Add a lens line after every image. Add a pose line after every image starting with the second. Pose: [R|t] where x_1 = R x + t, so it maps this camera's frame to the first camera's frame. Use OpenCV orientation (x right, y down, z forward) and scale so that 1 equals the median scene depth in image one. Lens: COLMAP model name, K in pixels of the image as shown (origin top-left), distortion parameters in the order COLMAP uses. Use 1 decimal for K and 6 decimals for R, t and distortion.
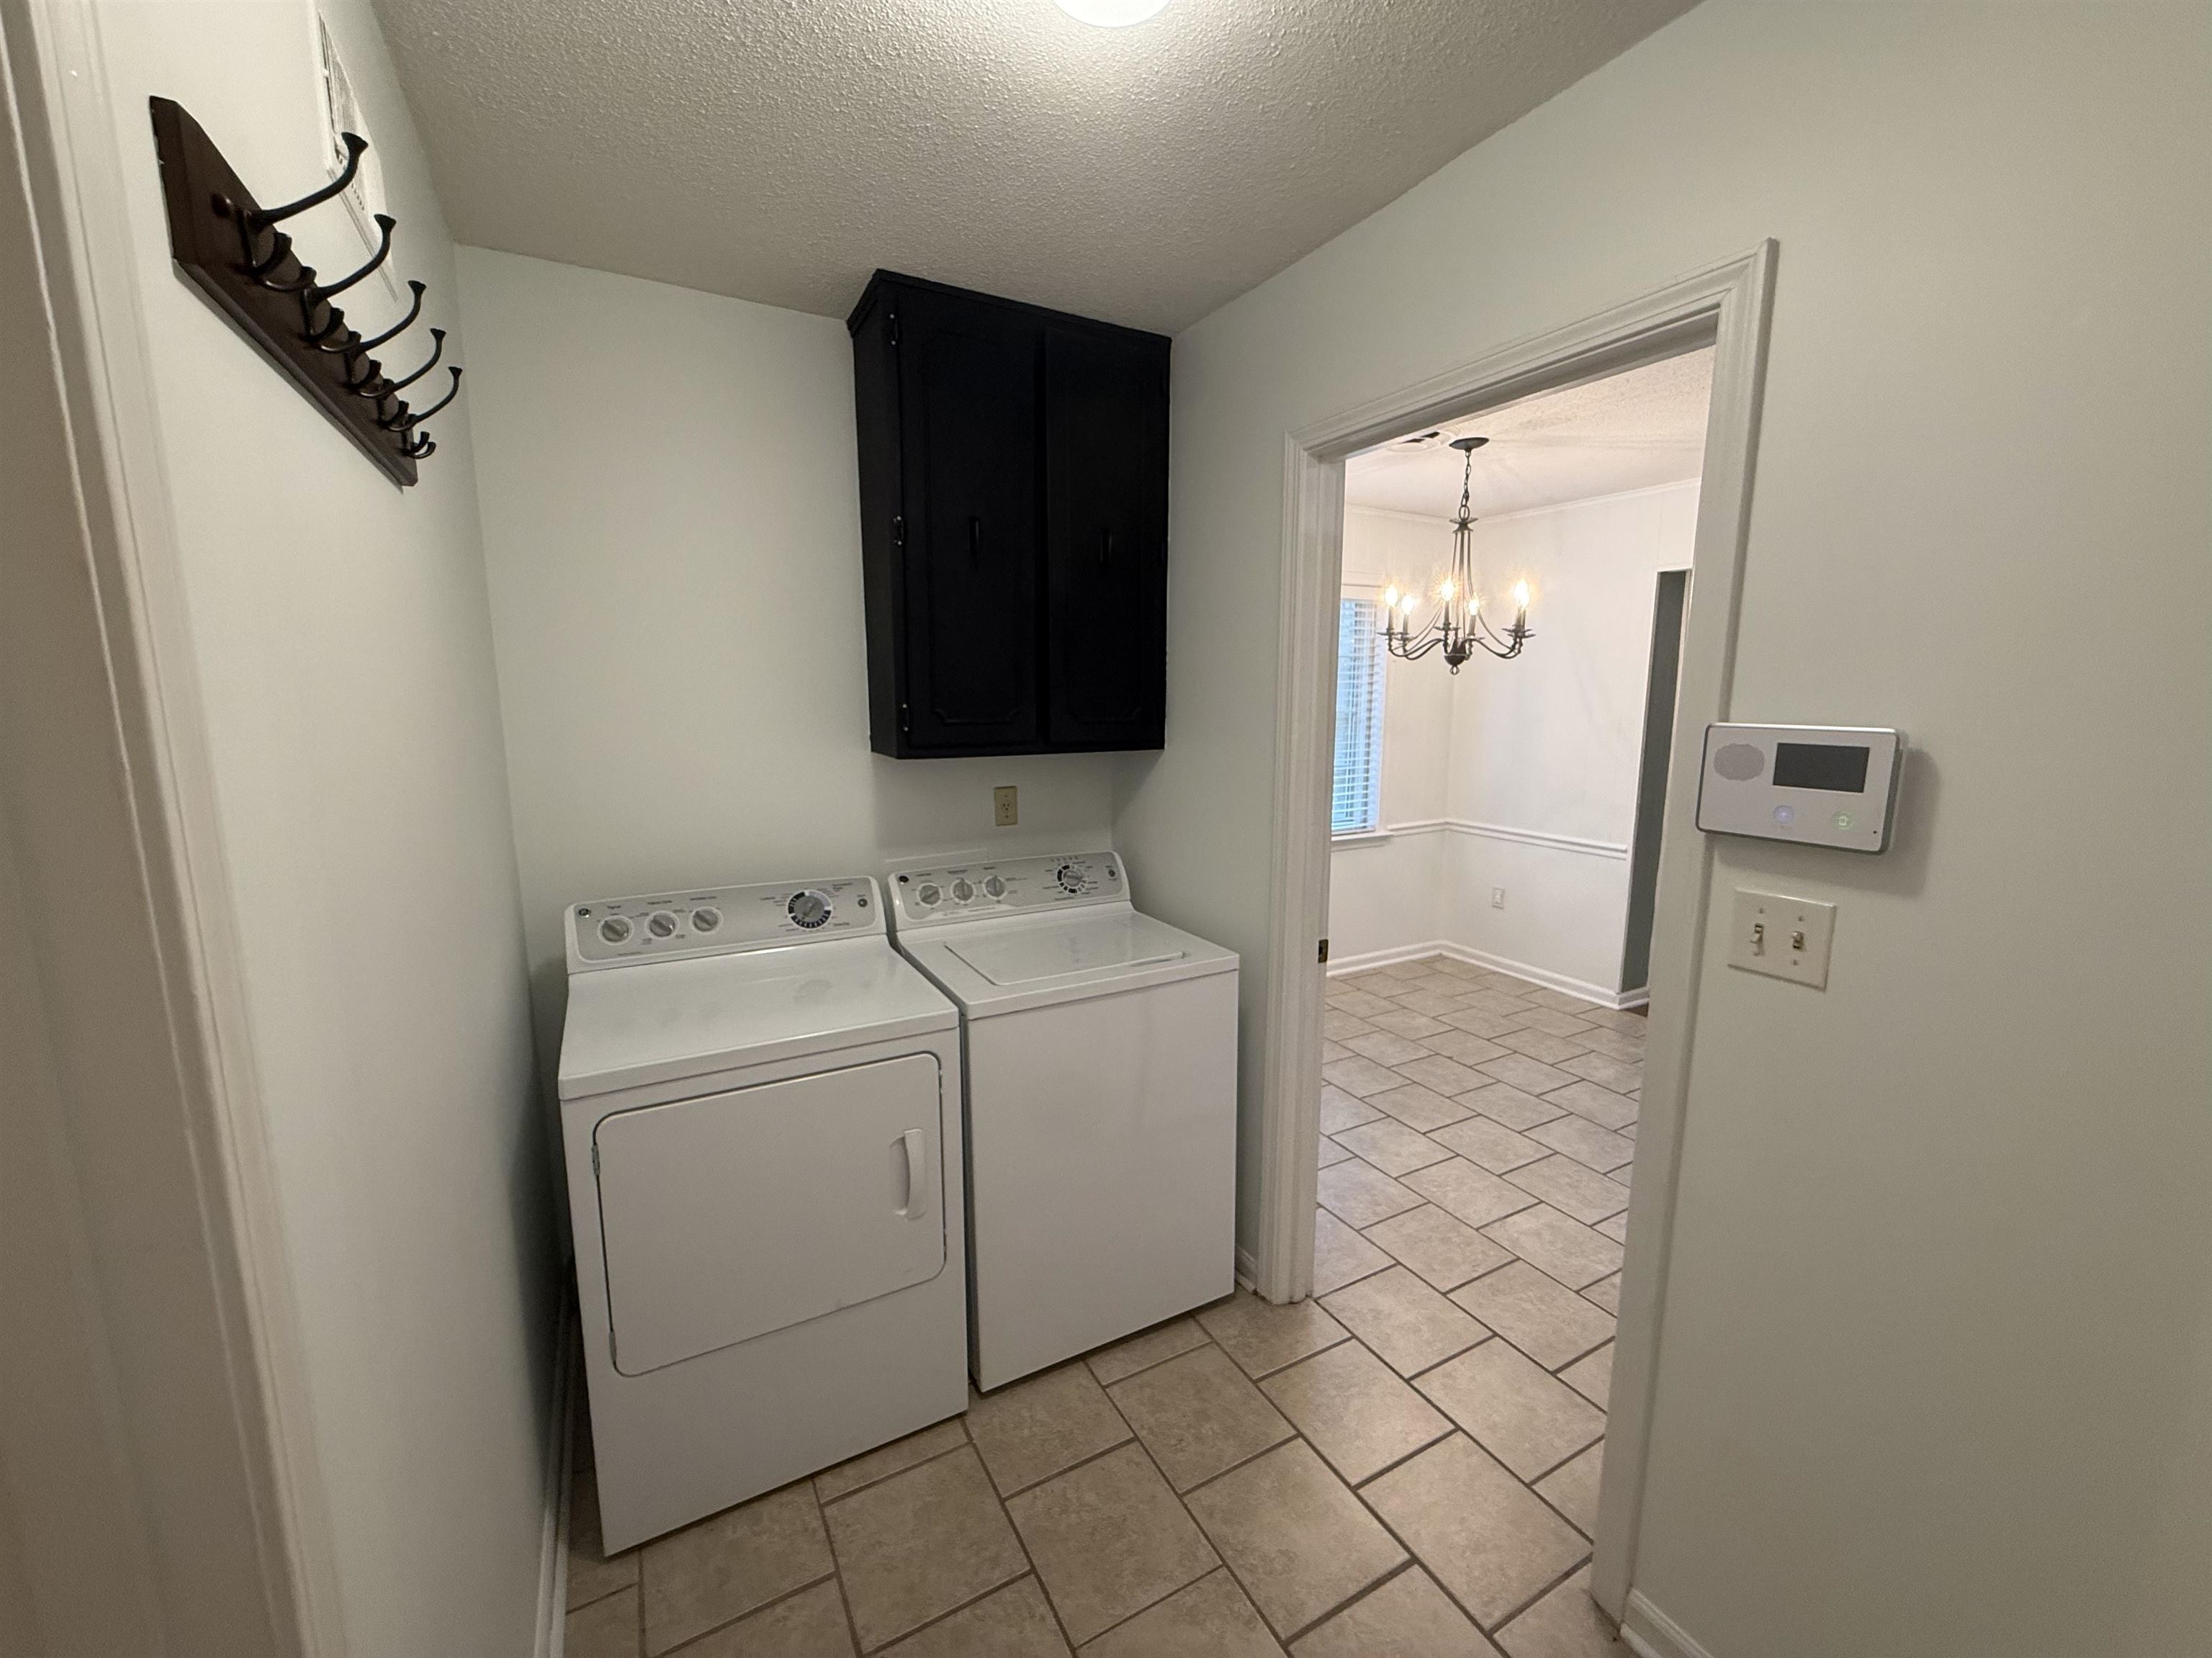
lens RADIAL K [[888.9, 0, 1101.4], [0, 888.9, 826.3], [0, 0, 1]] dist [0.001256, 0.000029]
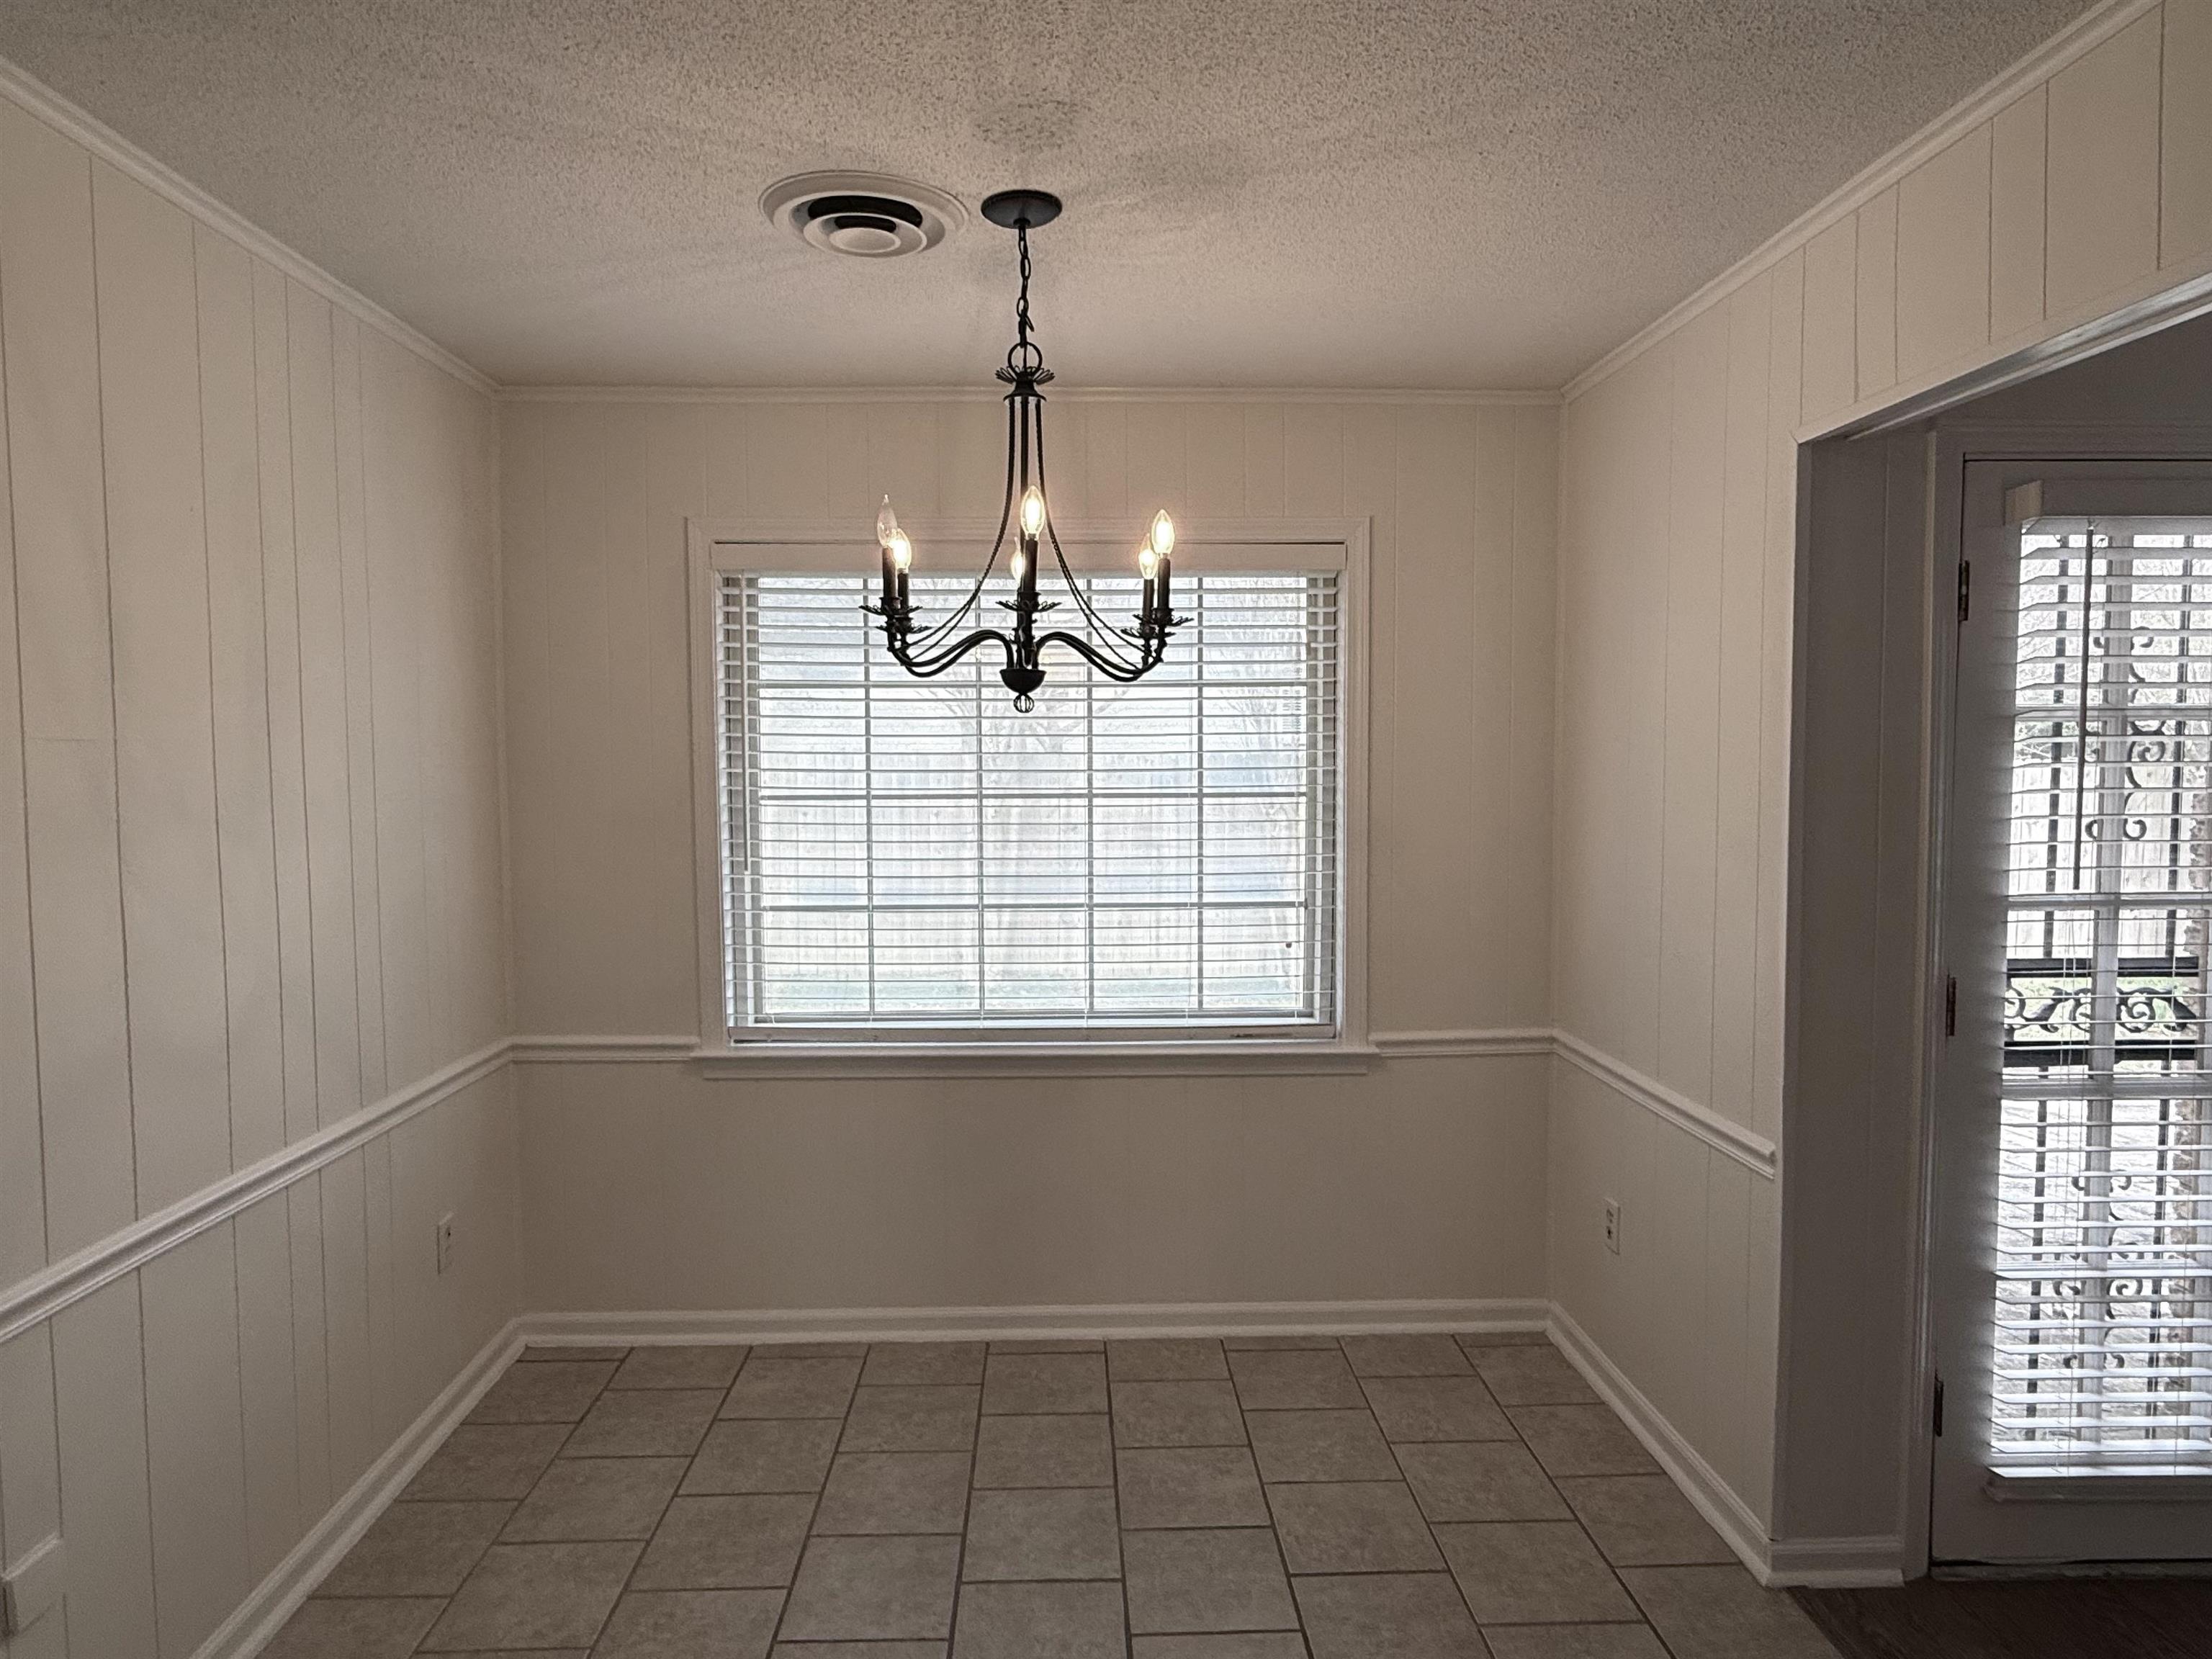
lens RADIAL K [[1318.4, 0, 1104.7], [0, 1318.4, 819.8], [0, 0, 1]] dist [-0.008341, -0.001244]
pose [[0.892380, 0.023268, -0.450684, 0.589498], [-0.068118, 0.994173, -0.083551, -0.052593], [0.446114, 0.105259, 0.888765, 0.351243]]
